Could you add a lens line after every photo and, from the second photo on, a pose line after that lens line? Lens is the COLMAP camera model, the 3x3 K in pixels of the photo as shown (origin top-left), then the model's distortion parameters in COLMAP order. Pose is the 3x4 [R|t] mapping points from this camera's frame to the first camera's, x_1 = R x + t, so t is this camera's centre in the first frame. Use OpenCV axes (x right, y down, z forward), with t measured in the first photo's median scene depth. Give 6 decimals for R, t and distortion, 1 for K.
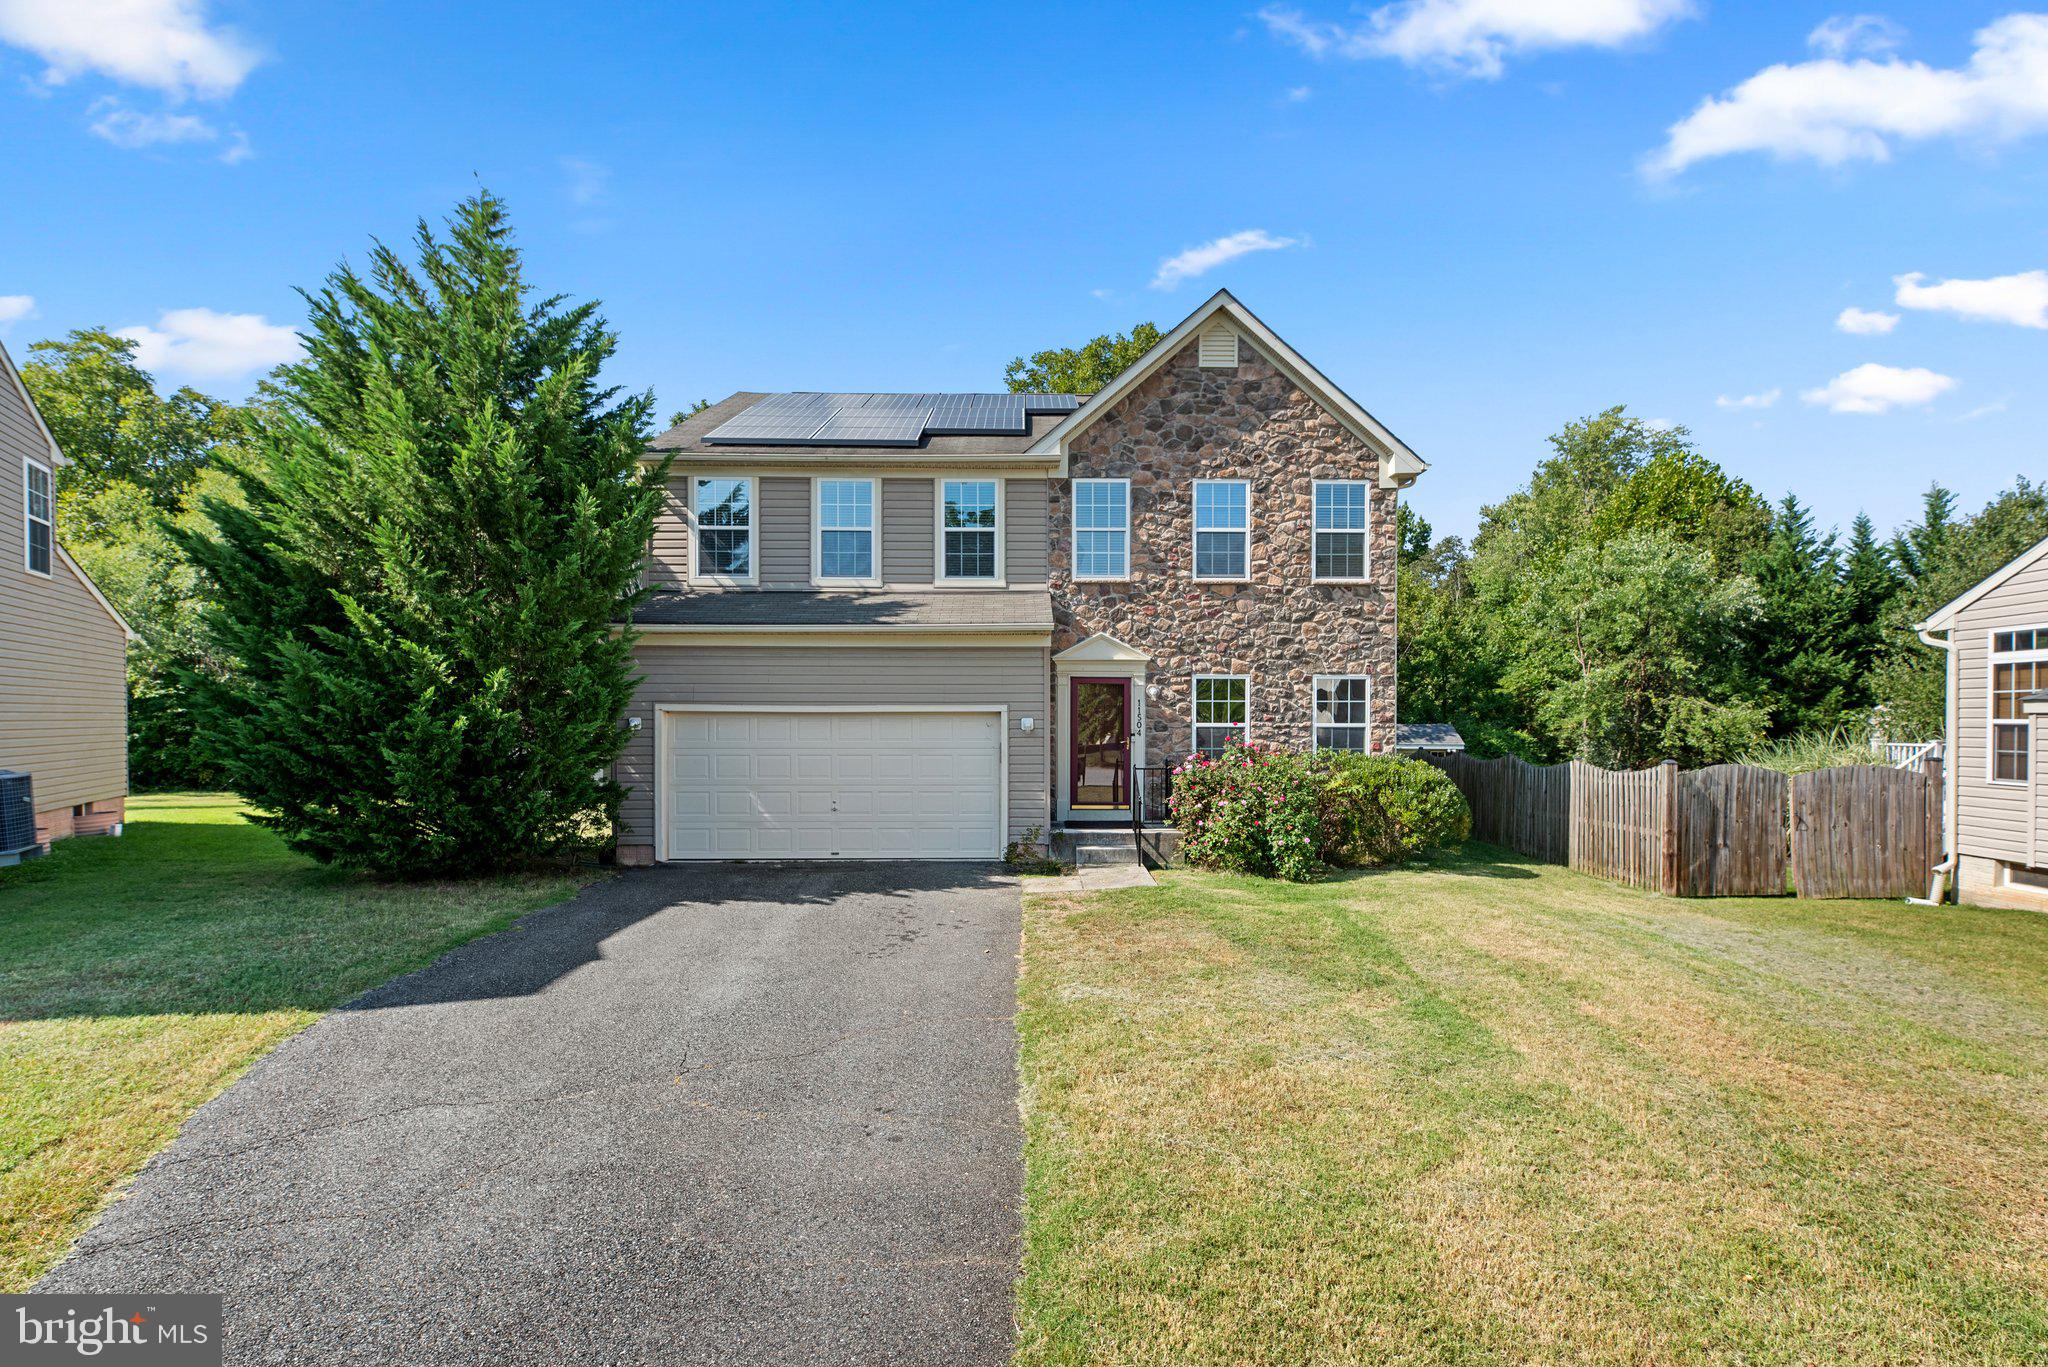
lens RADIAL K [[931.1, 0, 1024.5], [0, 931.1, 722.4], [0, 0, 1]] dist [0.002315, 0.000032]
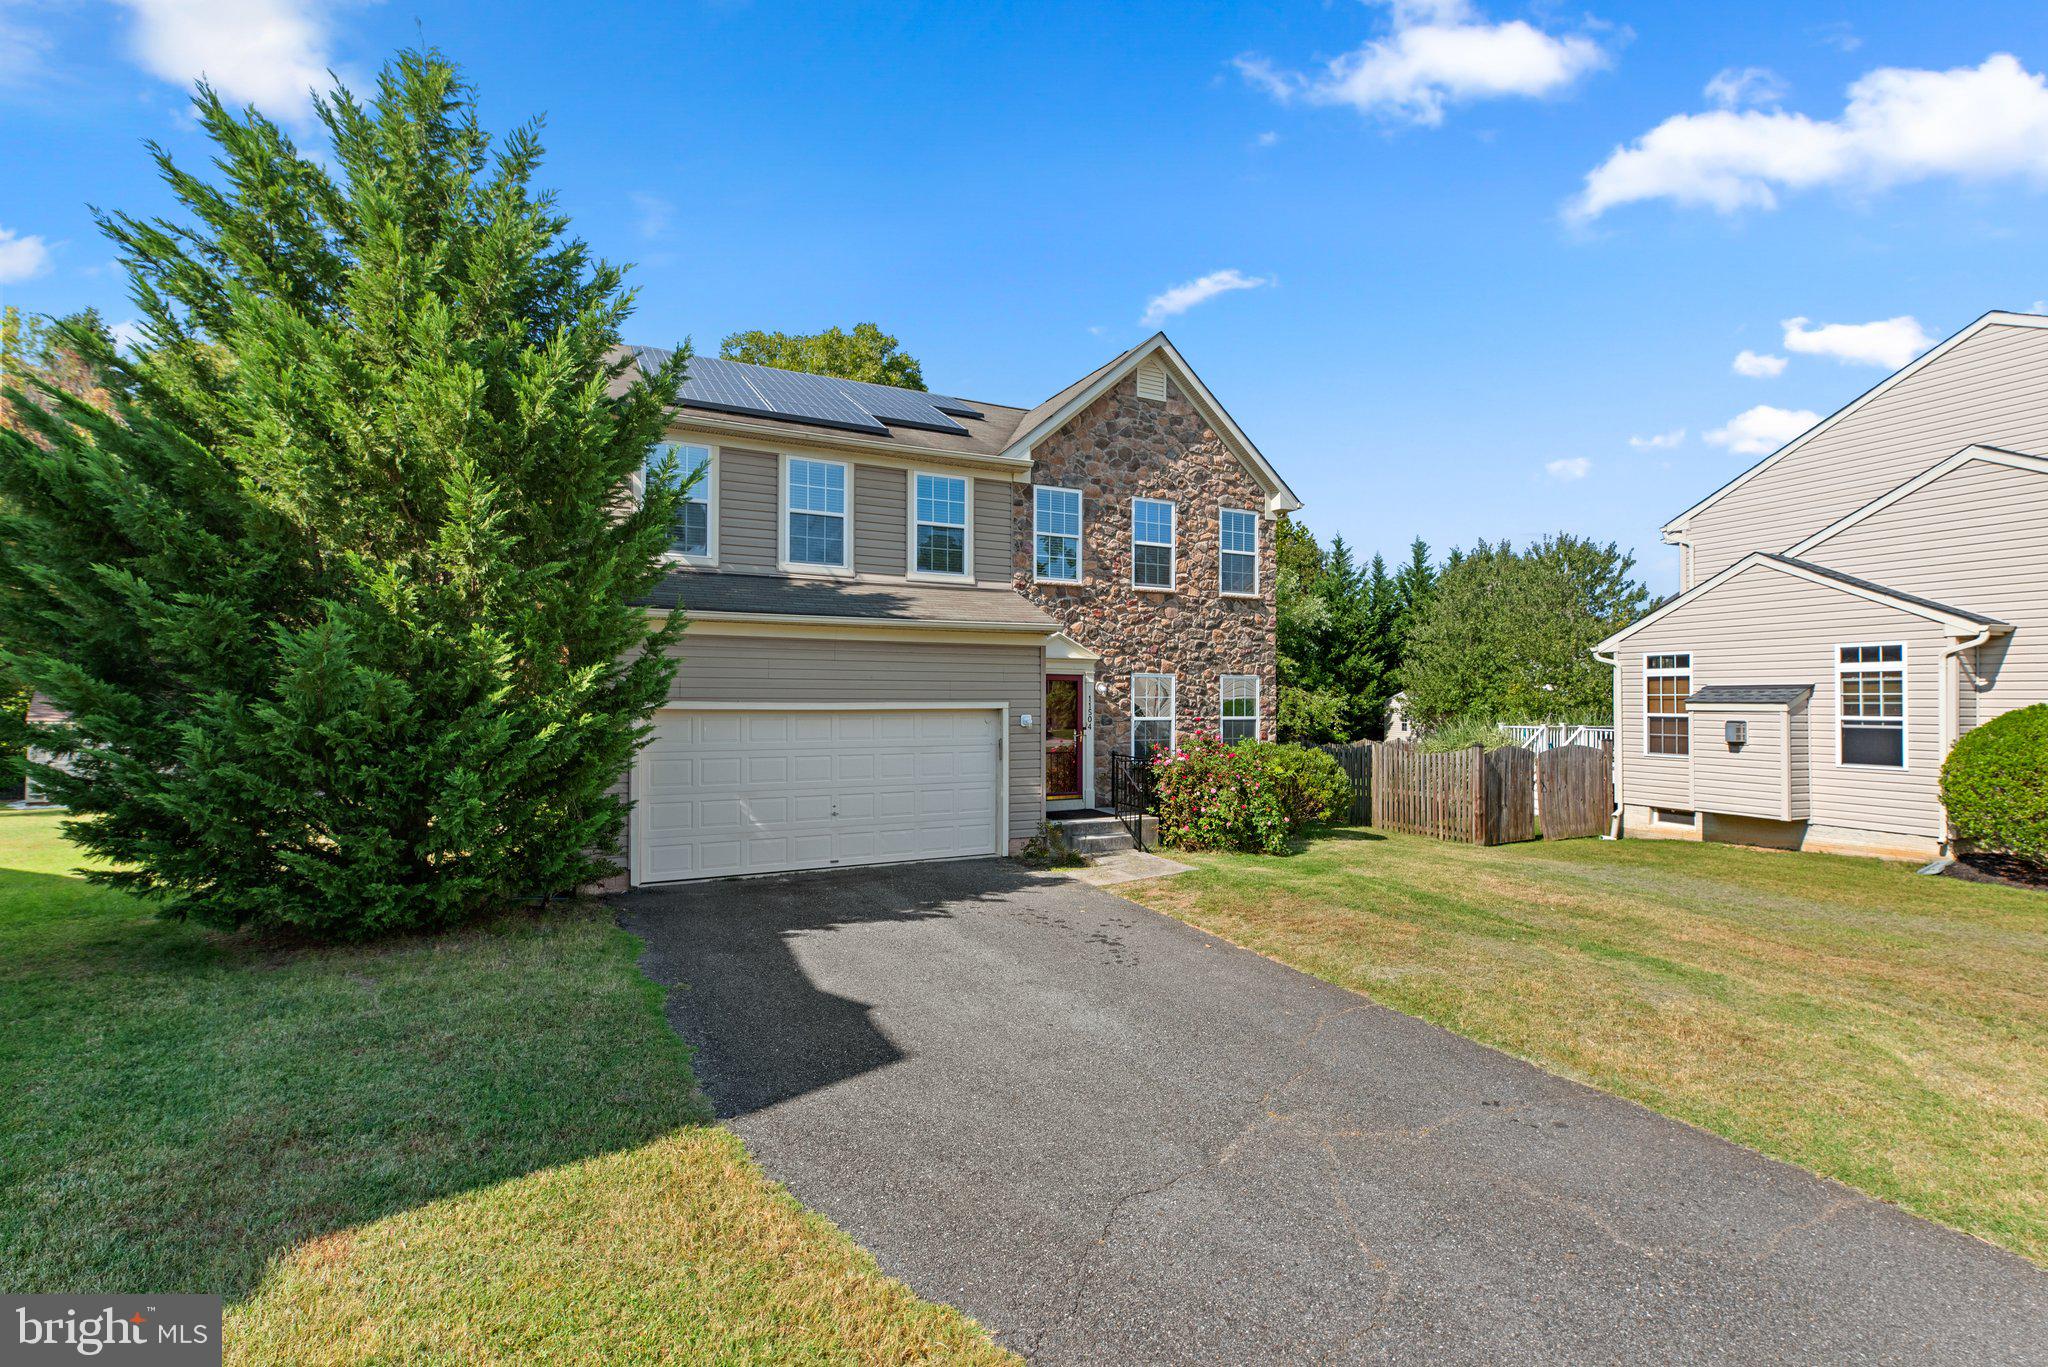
lens RADIAL K [[891.5, 0, 1024.0], [0, 891.5, 683.5], [0, 0, 1]] dist [0.003492, 0.000278]
pose [[0.903420, 0.008626, 0.428670, -0.387121], [0.000403, 0.999780, -0.020967, -0.017005], [-0.428756, 0.019115, 0.903218, 0.102826]]
